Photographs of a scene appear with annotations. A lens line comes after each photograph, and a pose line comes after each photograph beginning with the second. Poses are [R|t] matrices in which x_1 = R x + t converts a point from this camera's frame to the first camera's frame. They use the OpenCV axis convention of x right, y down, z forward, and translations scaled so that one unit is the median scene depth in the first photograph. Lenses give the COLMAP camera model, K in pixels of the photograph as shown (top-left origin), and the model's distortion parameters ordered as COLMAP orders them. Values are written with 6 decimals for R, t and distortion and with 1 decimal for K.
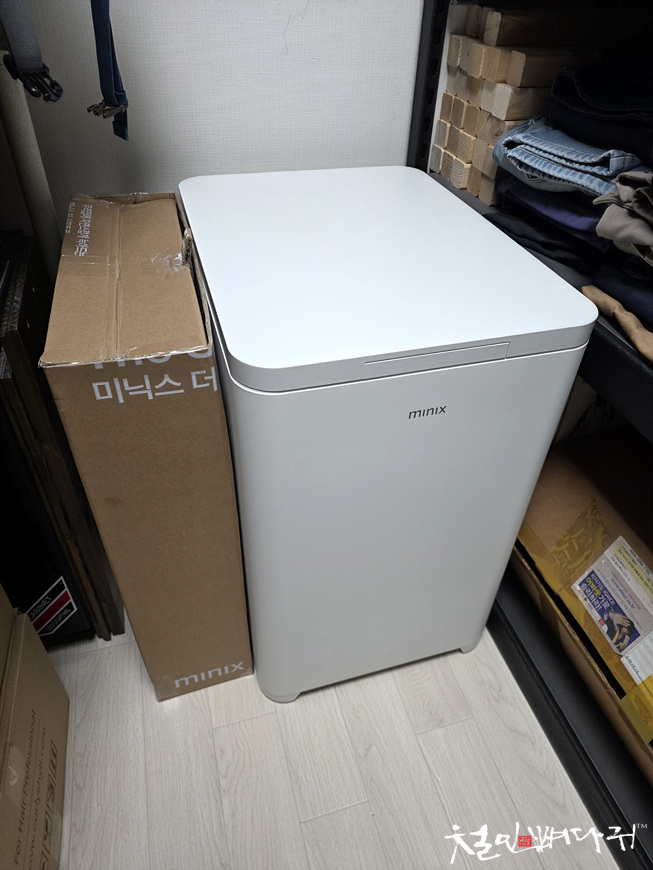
lens RADIAL K [[591.5, 0, 328.5], [0, 591.5, 422.9], [0, 0, 1]] dist [0.001360, 0.001232]
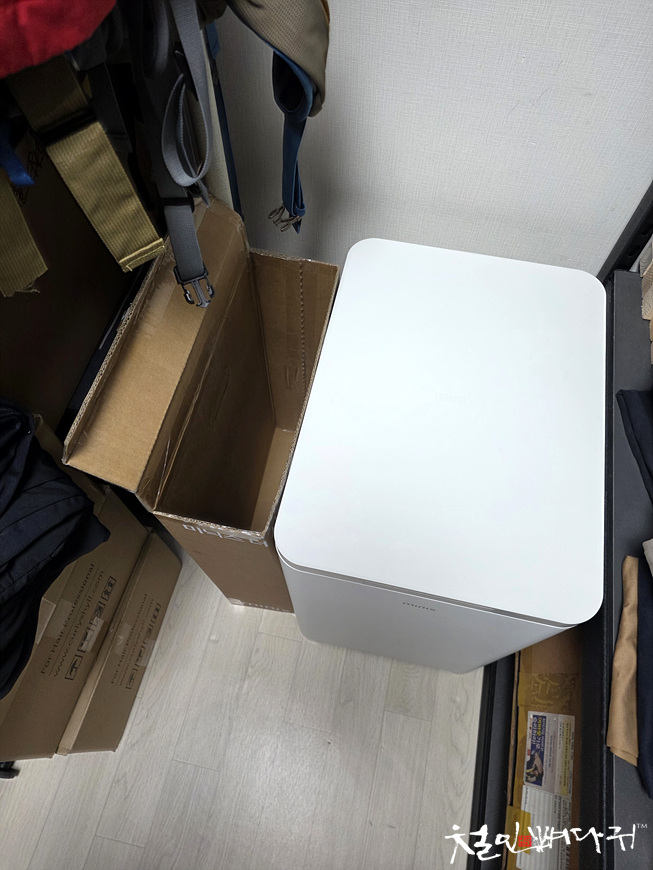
lens RADIAL K [[580.6, 0, 326.5], [0, 580.6, 435.0], [0, 0, 1]] dist [0.001972, -0.000665]
pose [[0.876215, 0.412636, -0.248956, 0.110735], [-0.286340, 0.861285, 0.419758, -0.572404], [0.387630, -0.296512, 0.872825, -0.022785]]
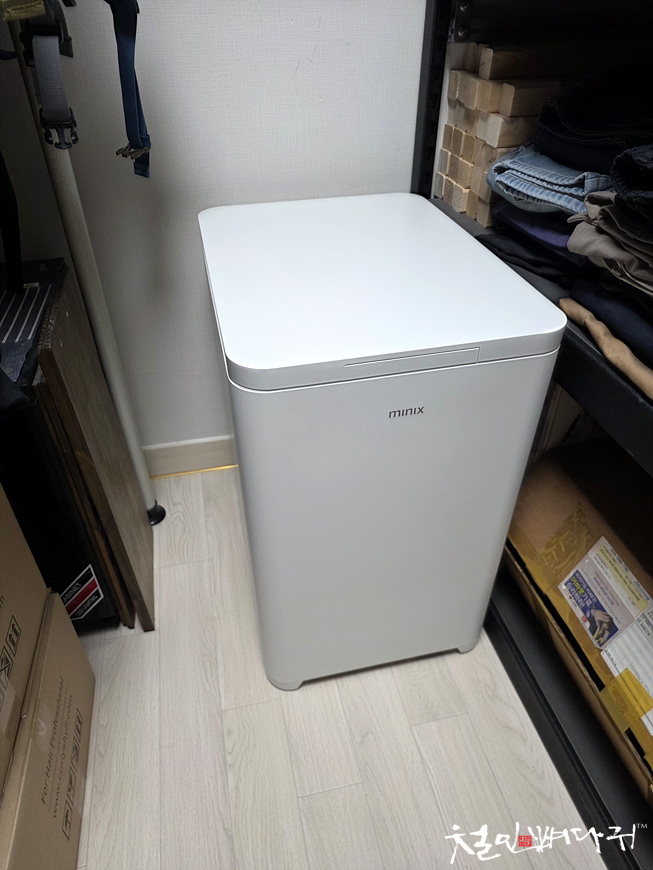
lens RADIAL K [[588.7, 0, 311.3], [0, 588.7, 437.1], [0, 0, 1]] dist [0.001231, -0.003507]
pose [[0.996097, 0.008427, -0.087862, 0.063640], [-0.010408, 0.999701, -0.022105, 0.039589], [0.087649, 0.022933, 0.995887, -0.079792]]
